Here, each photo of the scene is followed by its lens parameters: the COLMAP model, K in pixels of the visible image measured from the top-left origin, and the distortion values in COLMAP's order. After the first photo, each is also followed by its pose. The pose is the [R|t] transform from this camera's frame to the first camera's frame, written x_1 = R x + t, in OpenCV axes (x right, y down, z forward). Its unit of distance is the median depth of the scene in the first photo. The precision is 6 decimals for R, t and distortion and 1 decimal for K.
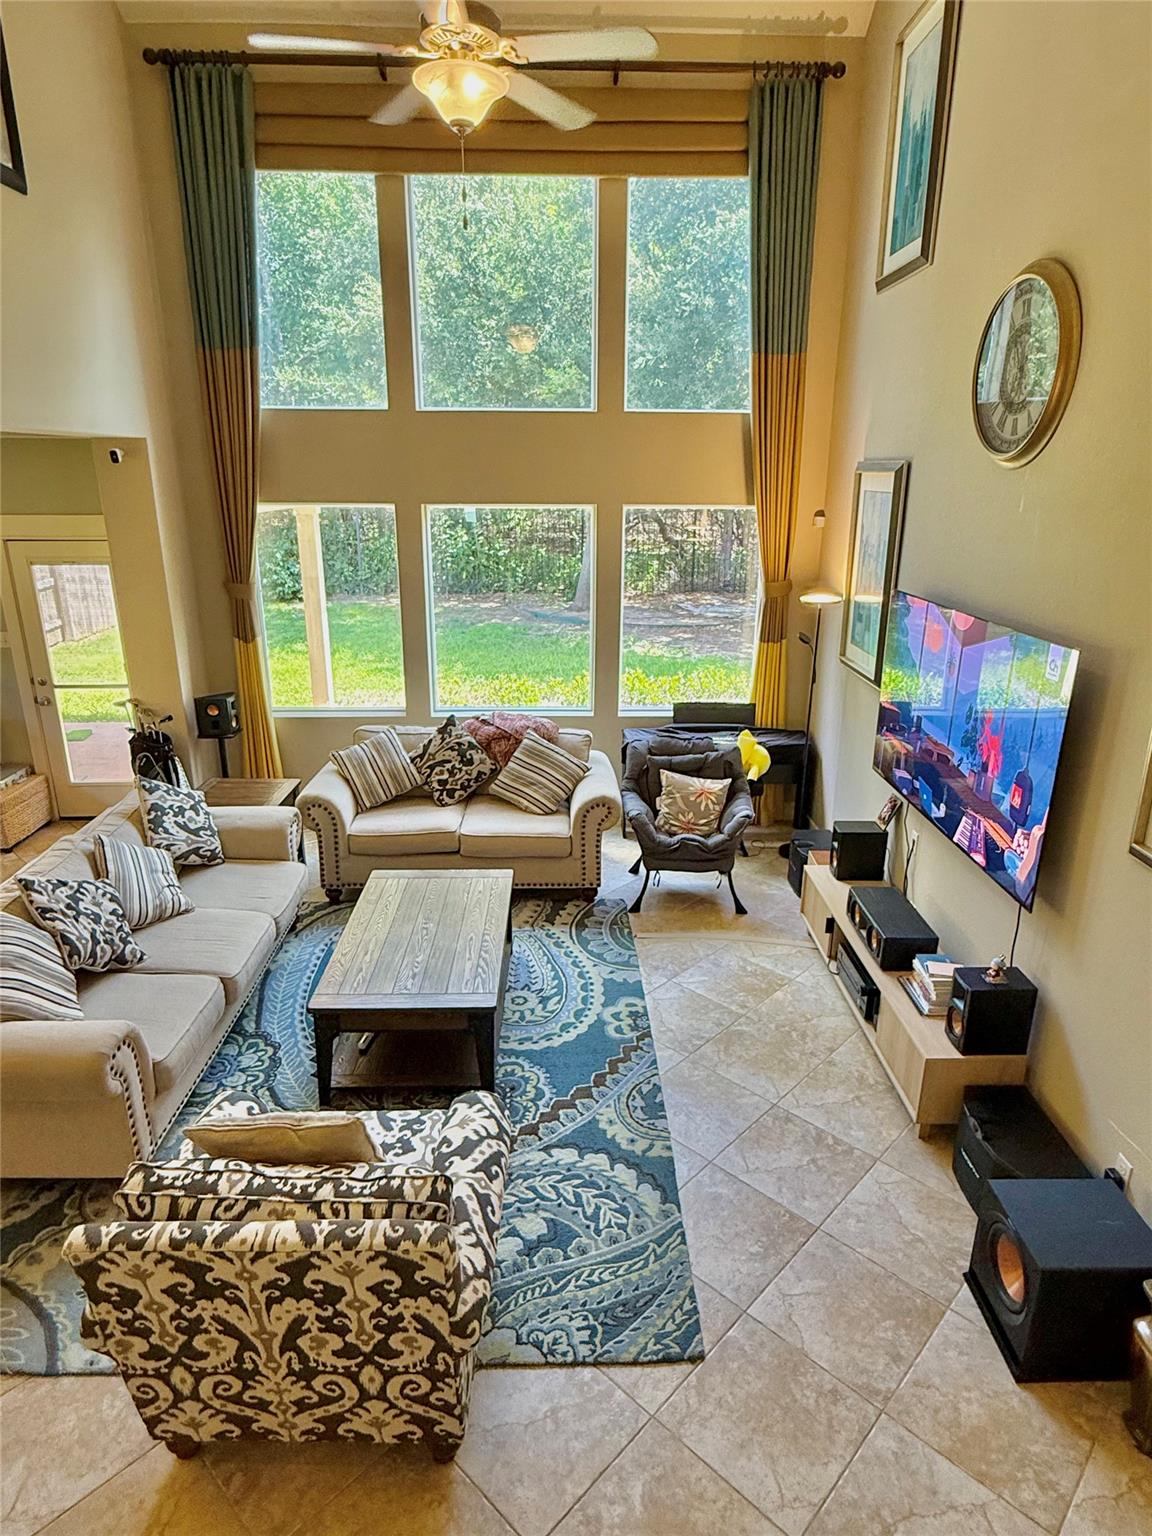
lens RADIAL K [[902.4, 0, 576.0], [0, 902.4, 768.0], [0, 0, 1]] dist [0.001920, 0.000105]
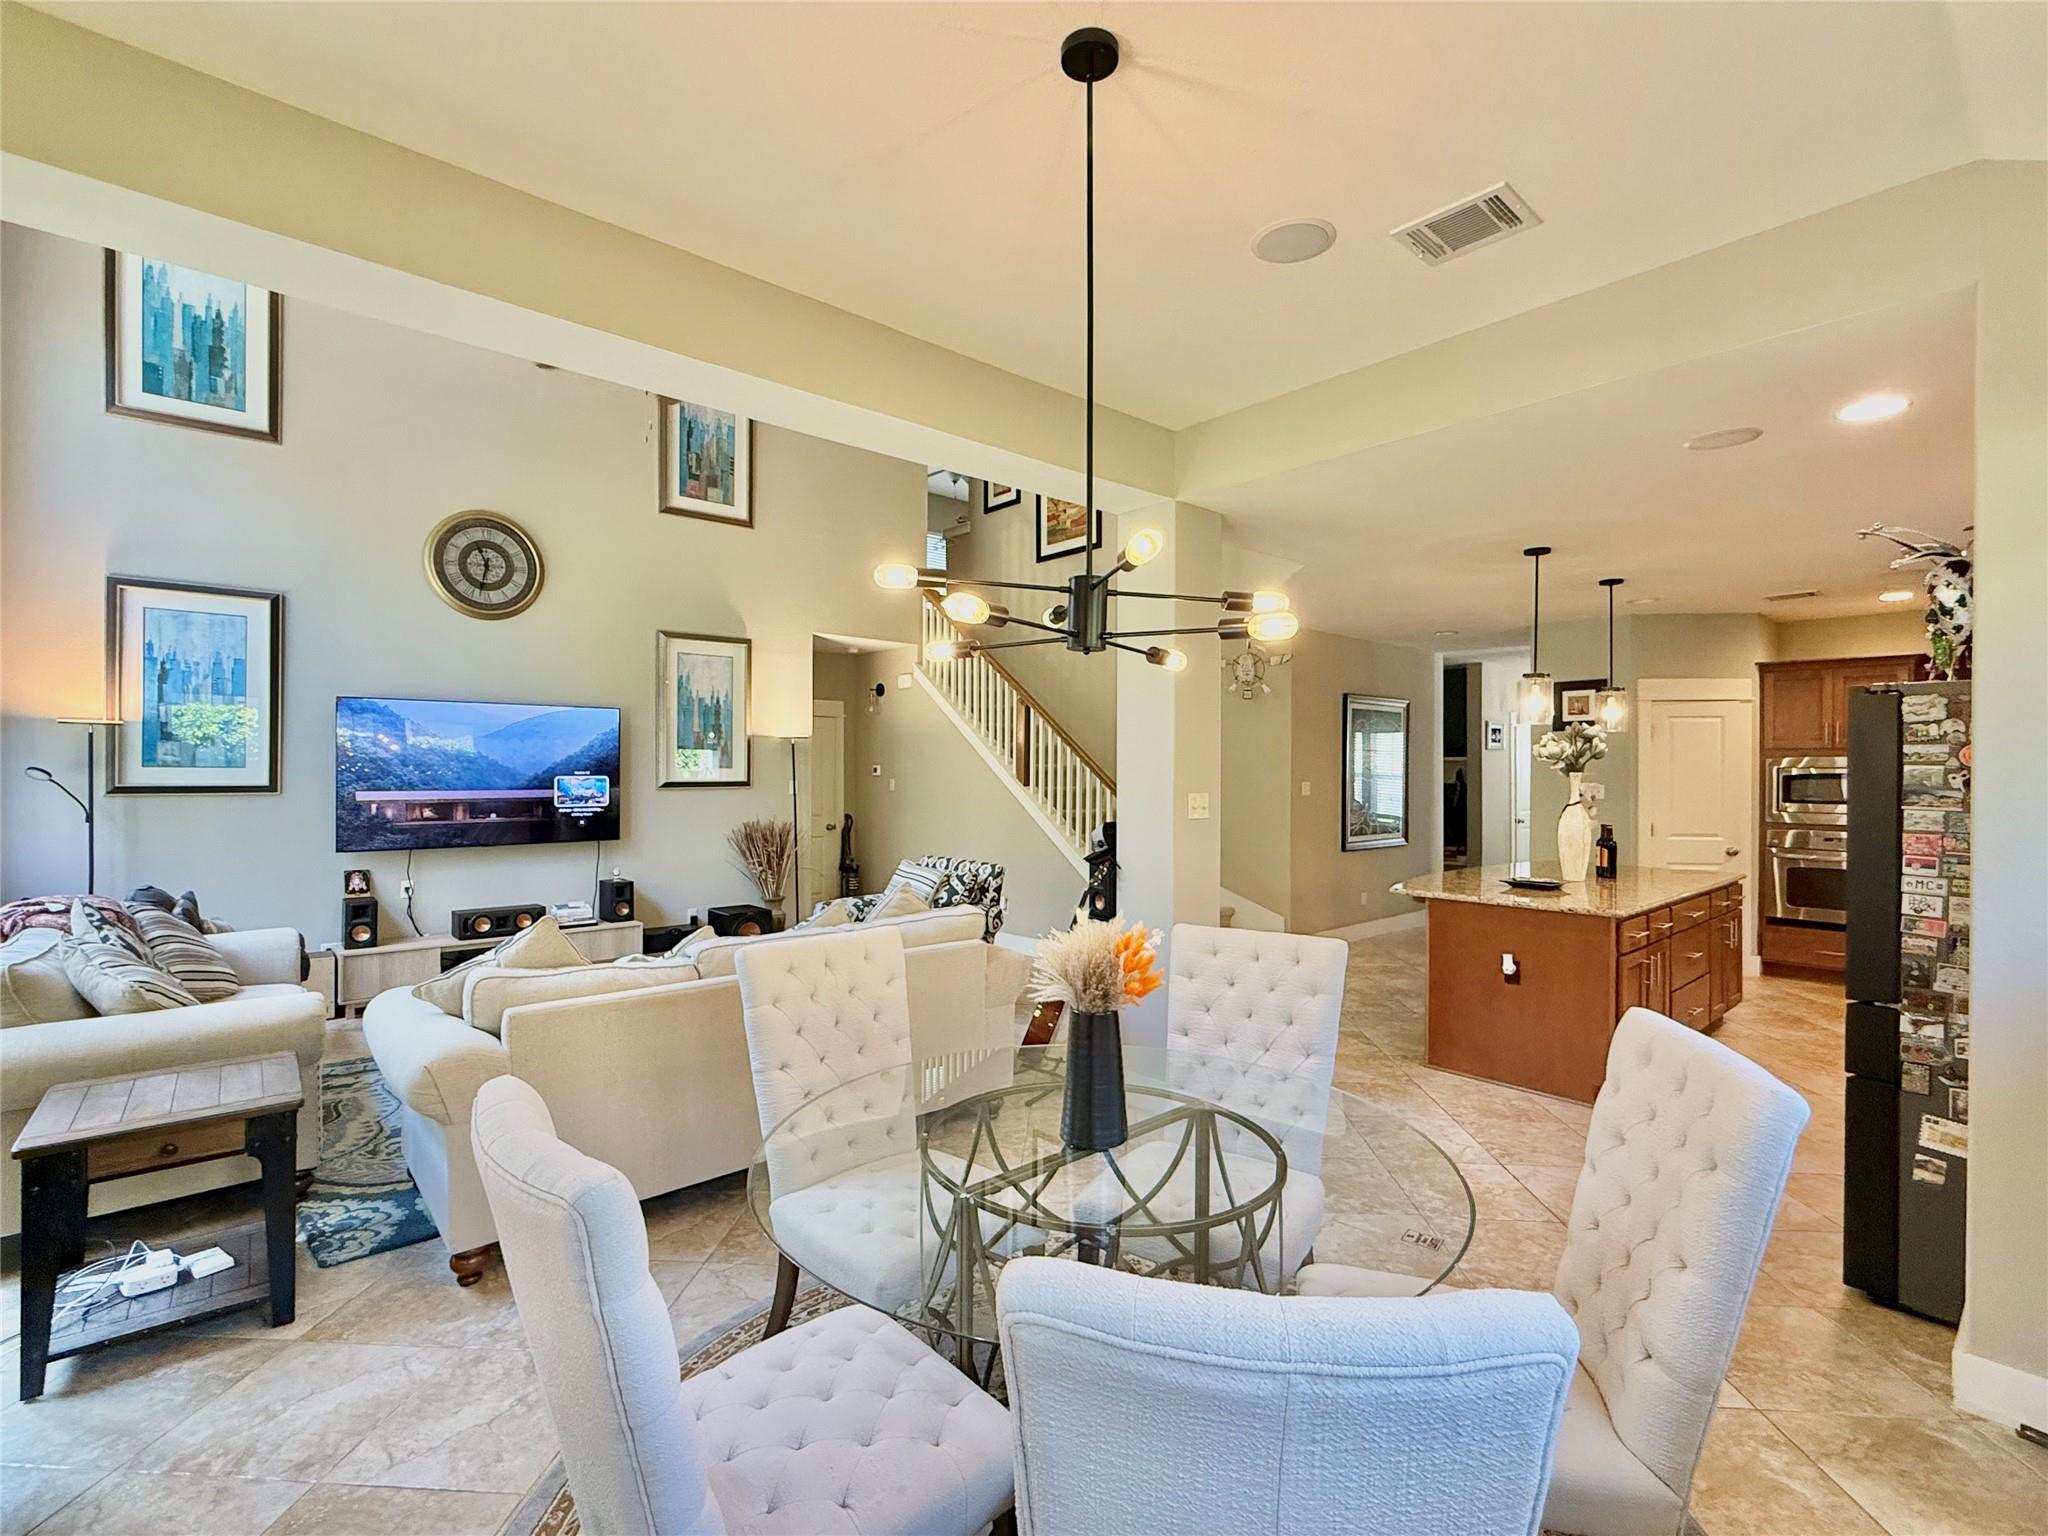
lens RADIAL K [[929.1, 0, 1024.0], [0, 929.1, 768.0], [0, 0, 1]] dist [-0.002880, -0.001030]
pose [[-0.653024, -0.008904, 0.757284, -1.034672], [0.226892, 0.951701, 0.206844, -0.136415], [-0.722550, 0.306896, -0.619464, 0.979614]]
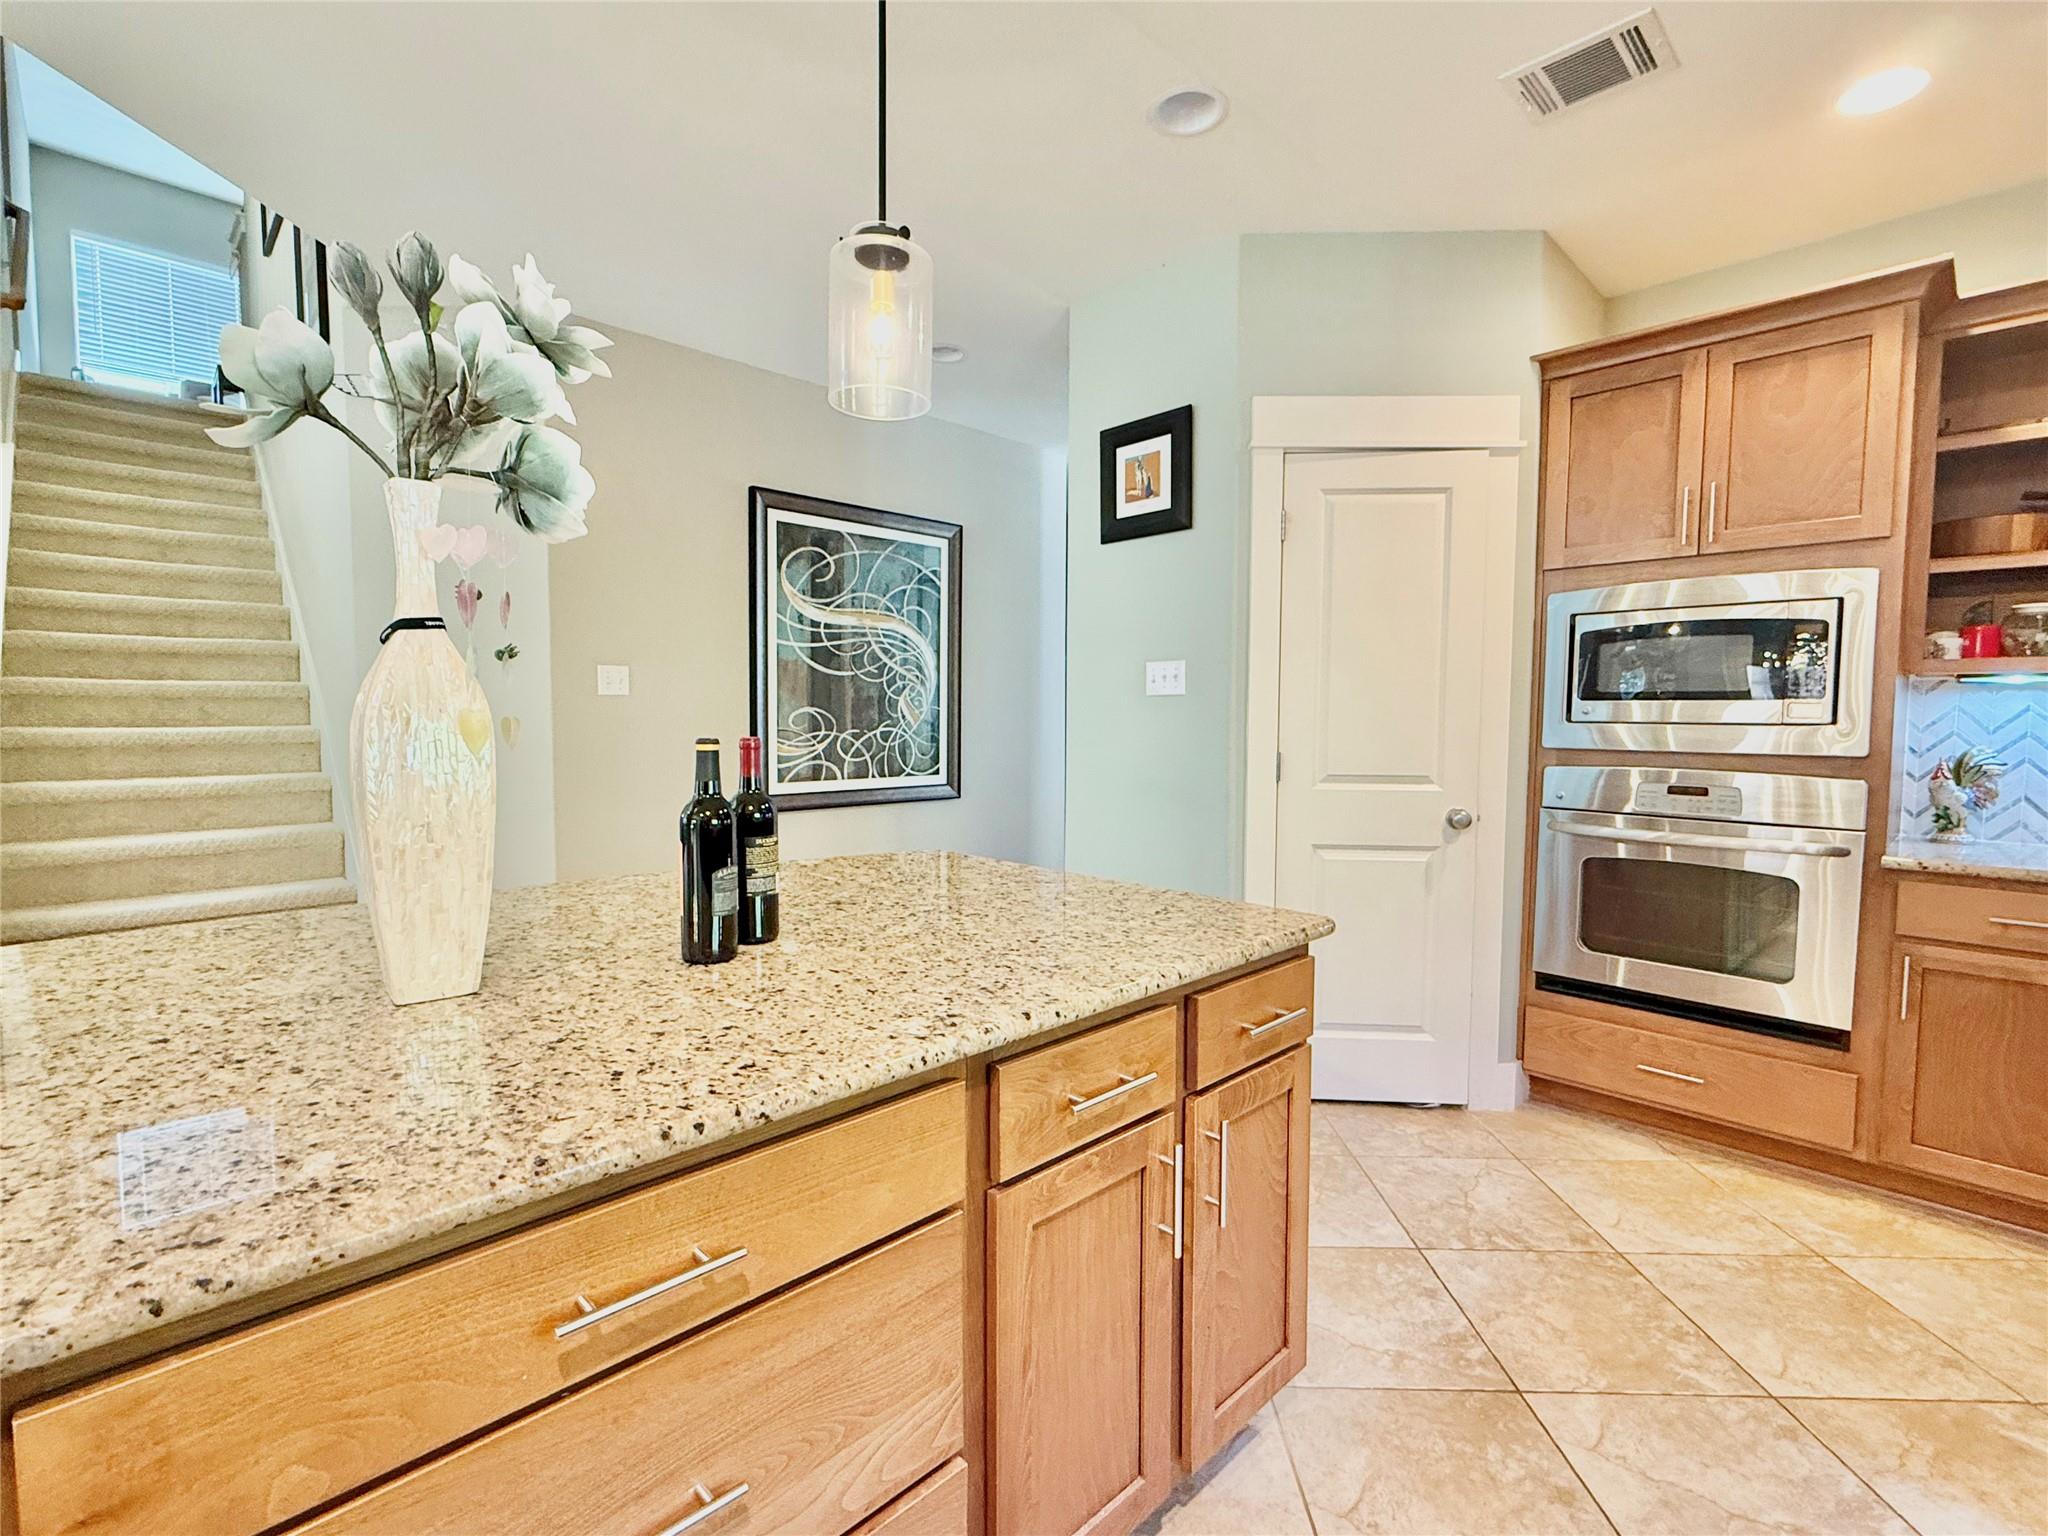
lens RADIAL K [[929.1, 0, 1024.0], [0, 929.1, 768.0], [0, 0, 1]] dist [-0.002880, -0.001030]
pose [[-0.684943, -0.054146, 0.726582, -0.919370], [0.215427, 0.937597, 0.272953, 0.232155], [-0.696020, 0.343483, -0.630536, 0.018282]]
